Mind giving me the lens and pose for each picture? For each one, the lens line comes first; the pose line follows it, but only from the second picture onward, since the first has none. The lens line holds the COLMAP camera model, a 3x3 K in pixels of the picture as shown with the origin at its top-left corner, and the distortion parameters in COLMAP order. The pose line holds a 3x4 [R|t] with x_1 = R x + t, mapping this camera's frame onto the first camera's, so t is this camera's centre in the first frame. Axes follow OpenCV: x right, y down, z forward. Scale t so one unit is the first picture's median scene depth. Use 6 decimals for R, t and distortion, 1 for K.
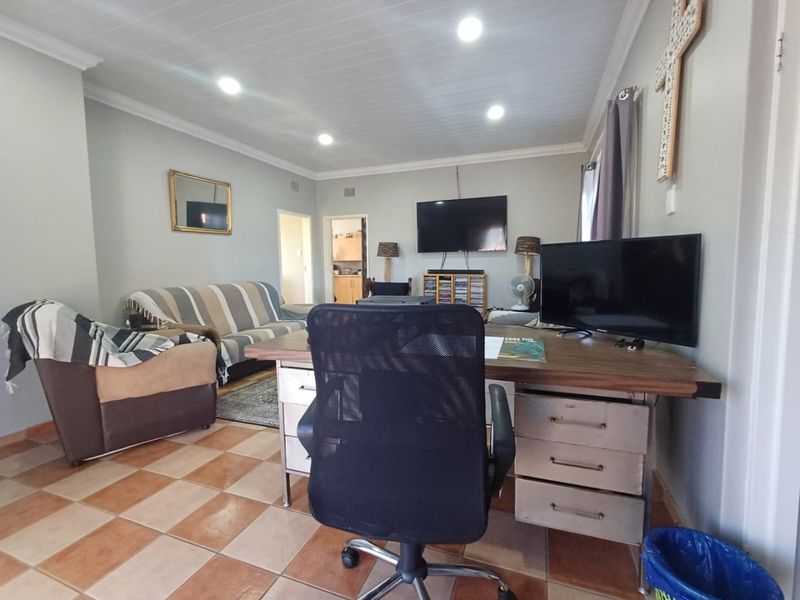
lens RADIAL K [[368.0, 0, 398.8], [0, 368.0, 299.0], [0, 0, 1]] dist [-0.003965, -0.000500]
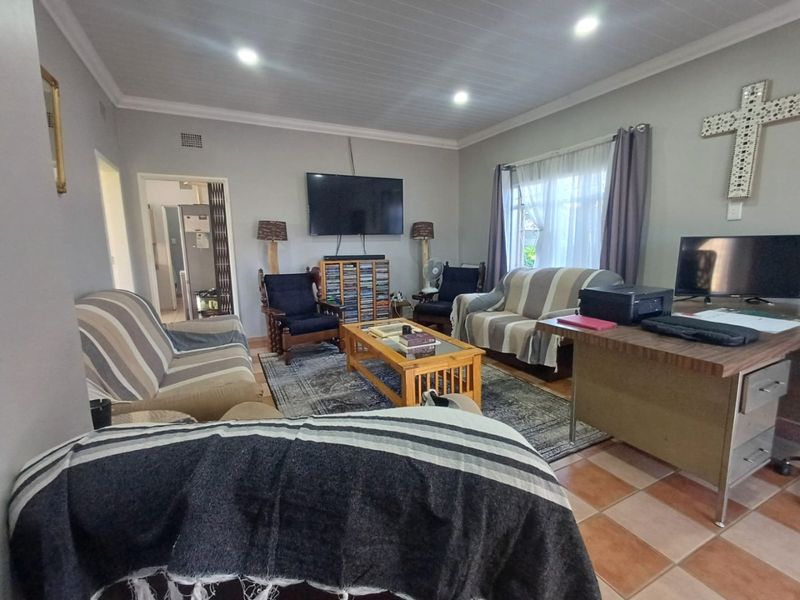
lens RADIAL K [[368.0, 0, 402.4], [0, 368.0, 297.9], [0, 0, 1]] dist [-0.003965, -0.000500]
pose [[0.662501, -0.110302, 0.740895, -0.446443], [0.076480, 0.993890, 0.079580, -0.038906], [-0.745146, 0.003942, 0.666889, 0.316561]]
